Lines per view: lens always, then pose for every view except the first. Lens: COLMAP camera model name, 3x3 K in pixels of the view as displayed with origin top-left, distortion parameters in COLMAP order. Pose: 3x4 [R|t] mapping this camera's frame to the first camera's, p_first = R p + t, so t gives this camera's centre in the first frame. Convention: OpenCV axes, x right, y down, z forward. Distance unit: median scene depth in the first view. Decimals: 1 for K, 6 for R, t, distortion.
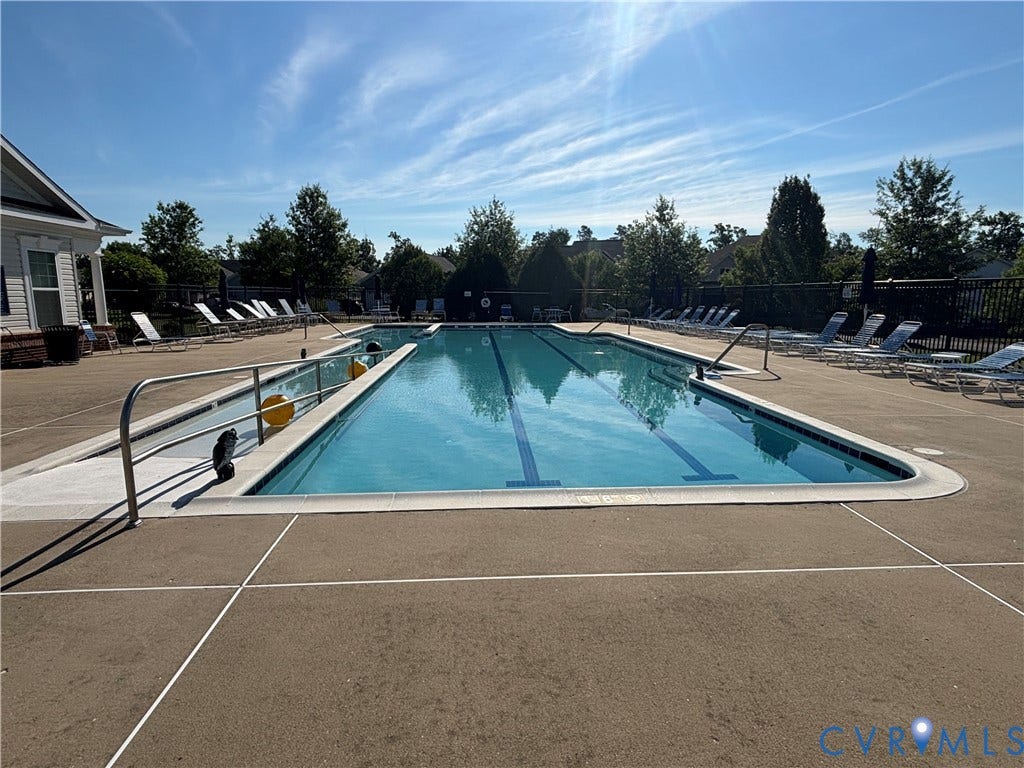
lens RADIAL K [[538.3, 0, 512.0], [0, 538.3, 384.0], [0, 0, 1]] dist [-0.001073, -0.000296]
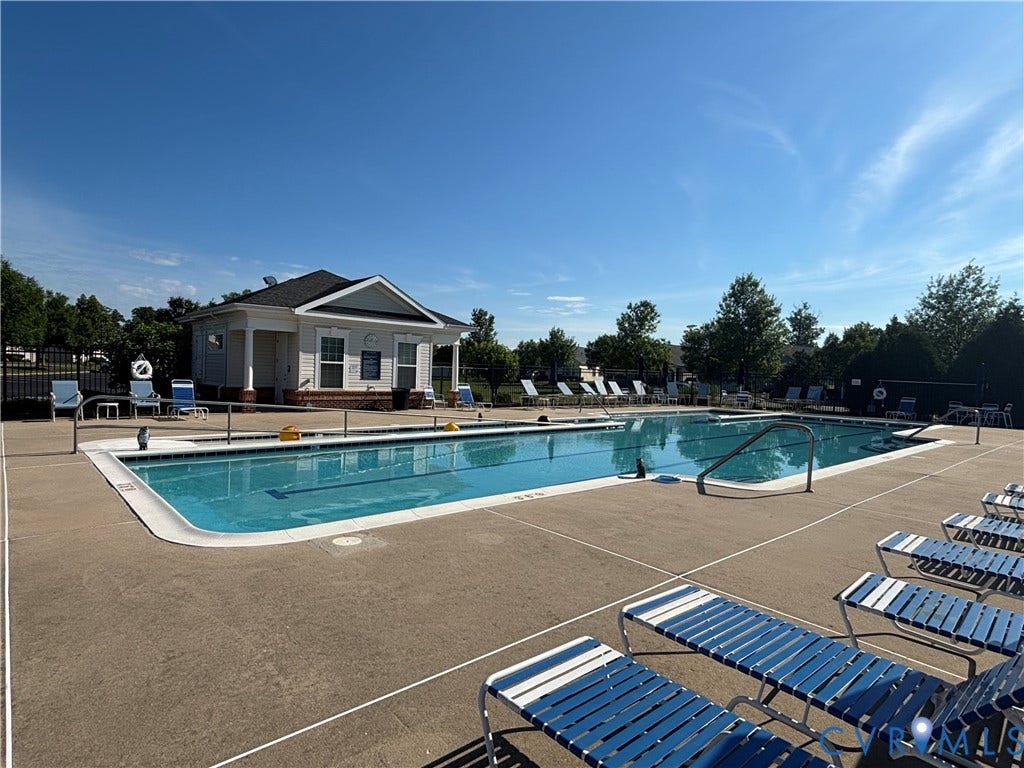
lens RADIAL K [[538.3, 0, 512.0], [0, 538.3, 384.0], [0, 0, 1]] dist [-0.001073, -0.000296]
pose [[0.640233, 0.035030, -0.767382, 0.213741], [-0.155855, 0.984107, -0.085109, -0.012409], [0.752204, 0.174090, 0.635517, 0.080061]]
